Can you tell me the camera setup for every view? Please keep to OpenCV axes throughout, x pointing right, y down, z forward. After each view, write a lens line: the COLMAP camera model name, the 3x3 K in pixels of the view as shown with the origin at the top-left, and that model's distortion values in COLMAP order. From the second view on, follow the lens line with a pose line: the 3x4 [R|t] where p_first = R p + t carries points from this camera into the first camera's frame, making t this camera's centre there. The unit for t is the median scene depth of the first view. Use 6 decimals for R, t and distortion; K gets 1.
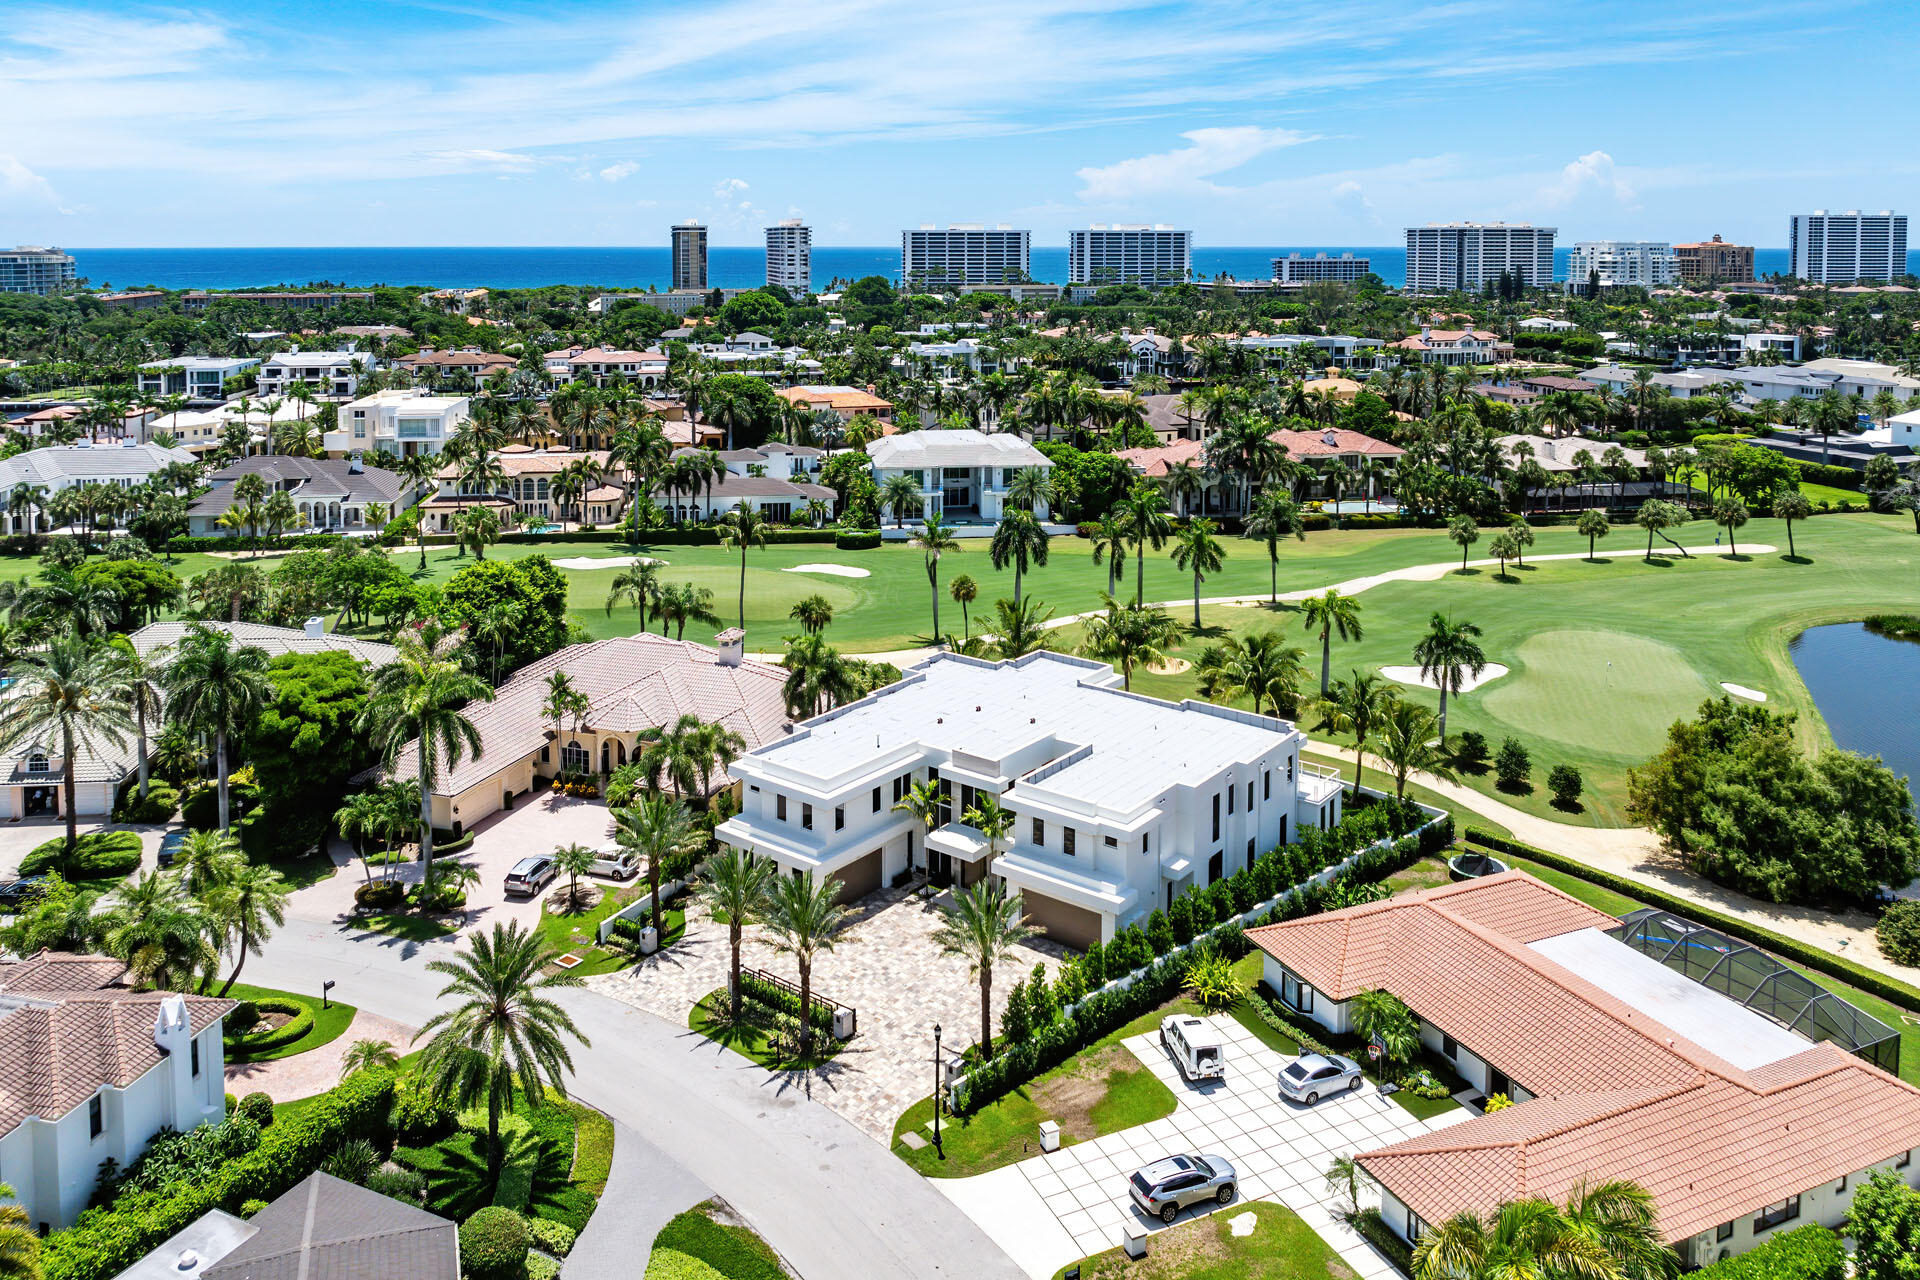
lens RADIAL K [[1373.4, 0, 960.0], [0, 1373.4, 640.0], [0, 0, 1]] dist [-0.005412, -0.007480]
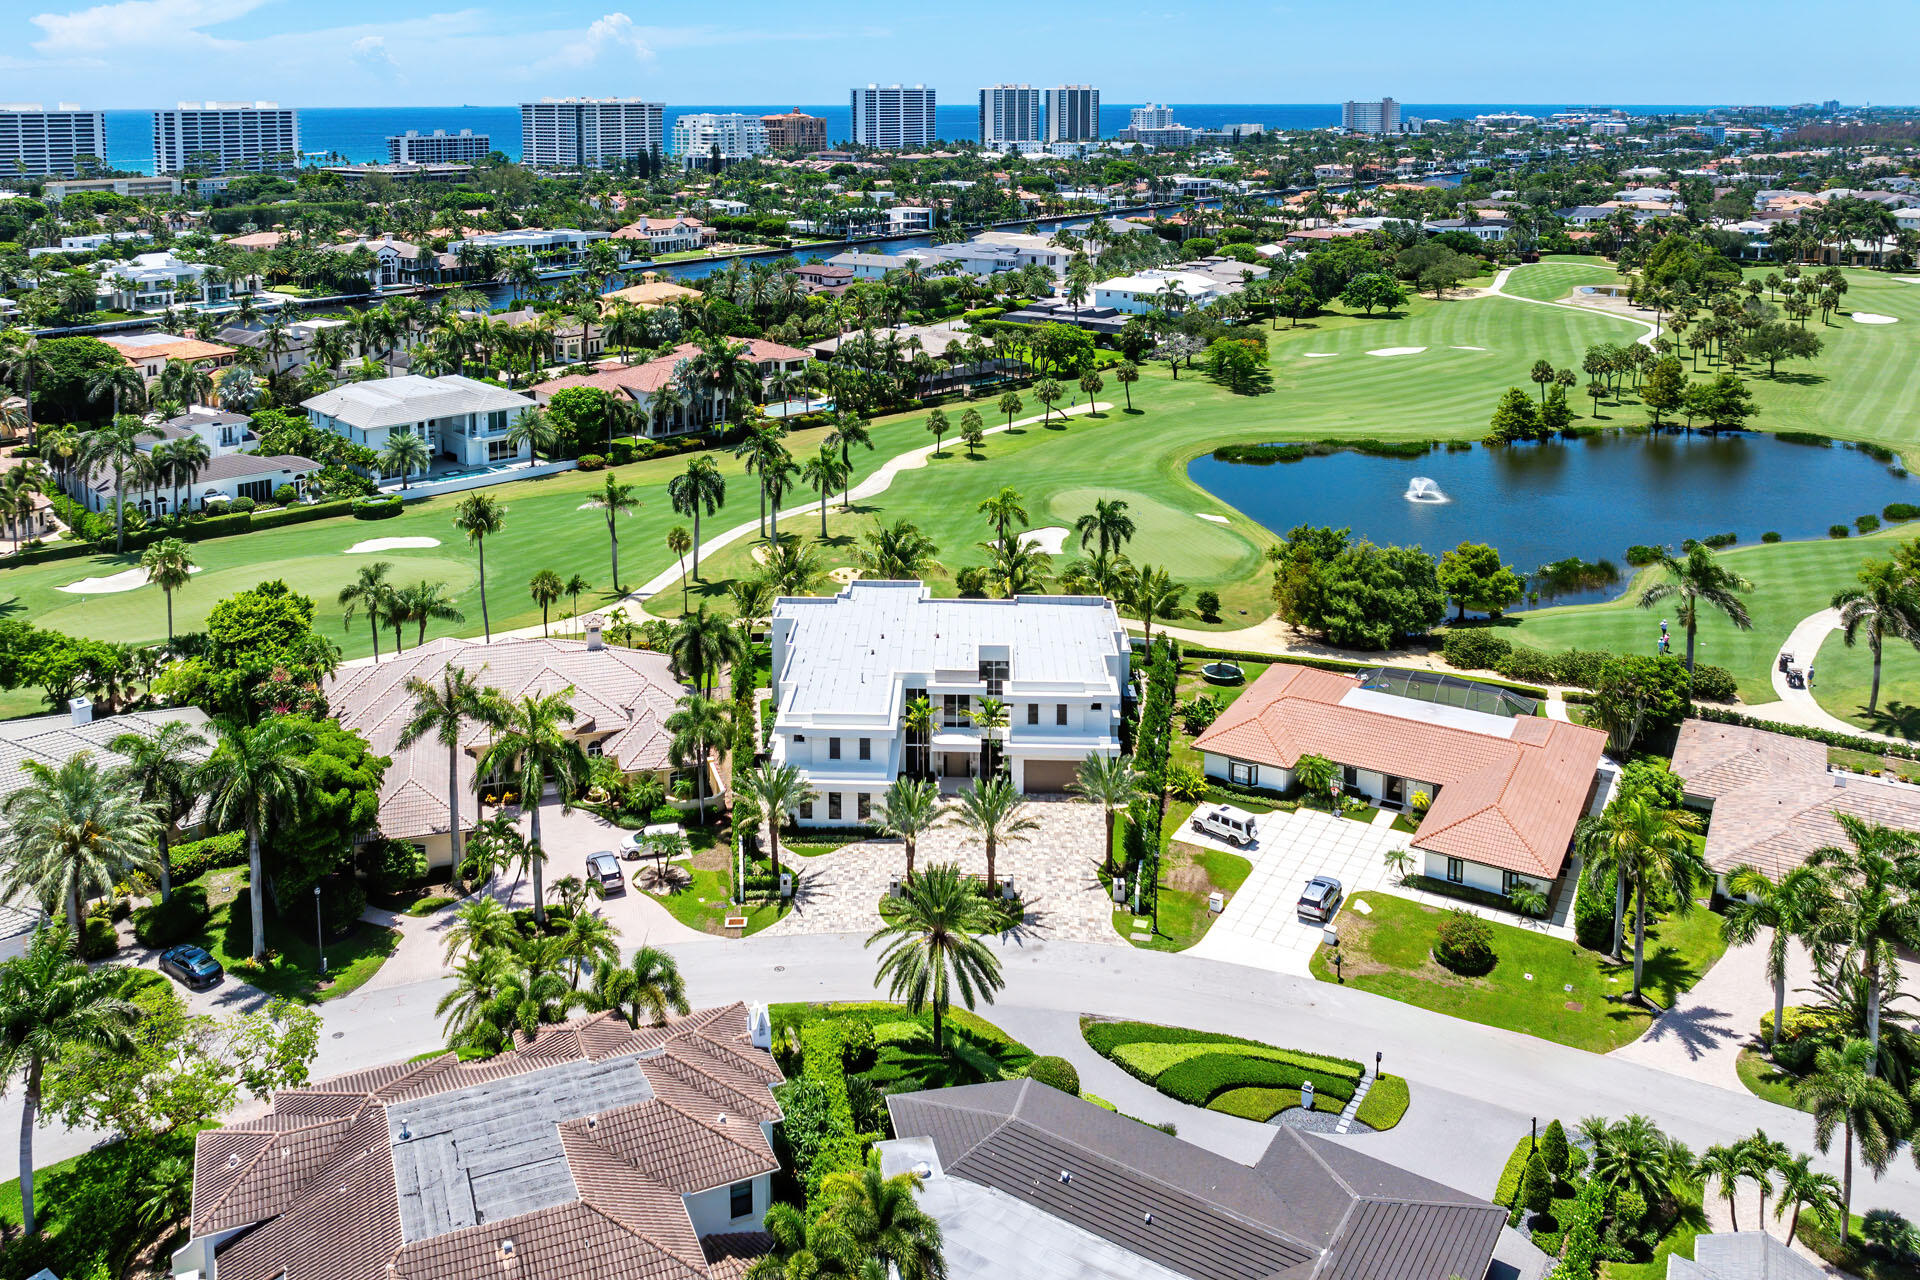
lens RADIAL K [[1373.4, 0, 960.0], [0, 1373.4, 640.0], [0, 0, 1]] dist [-0.005412, -0.007480]
pose [[0.819949, -0.207009, 0.533696, -0.272754], [0.160938, 0.978082, 0.132118, -0.044575], [-0.549348, -0.022438, 0.835292, -0.015413]]
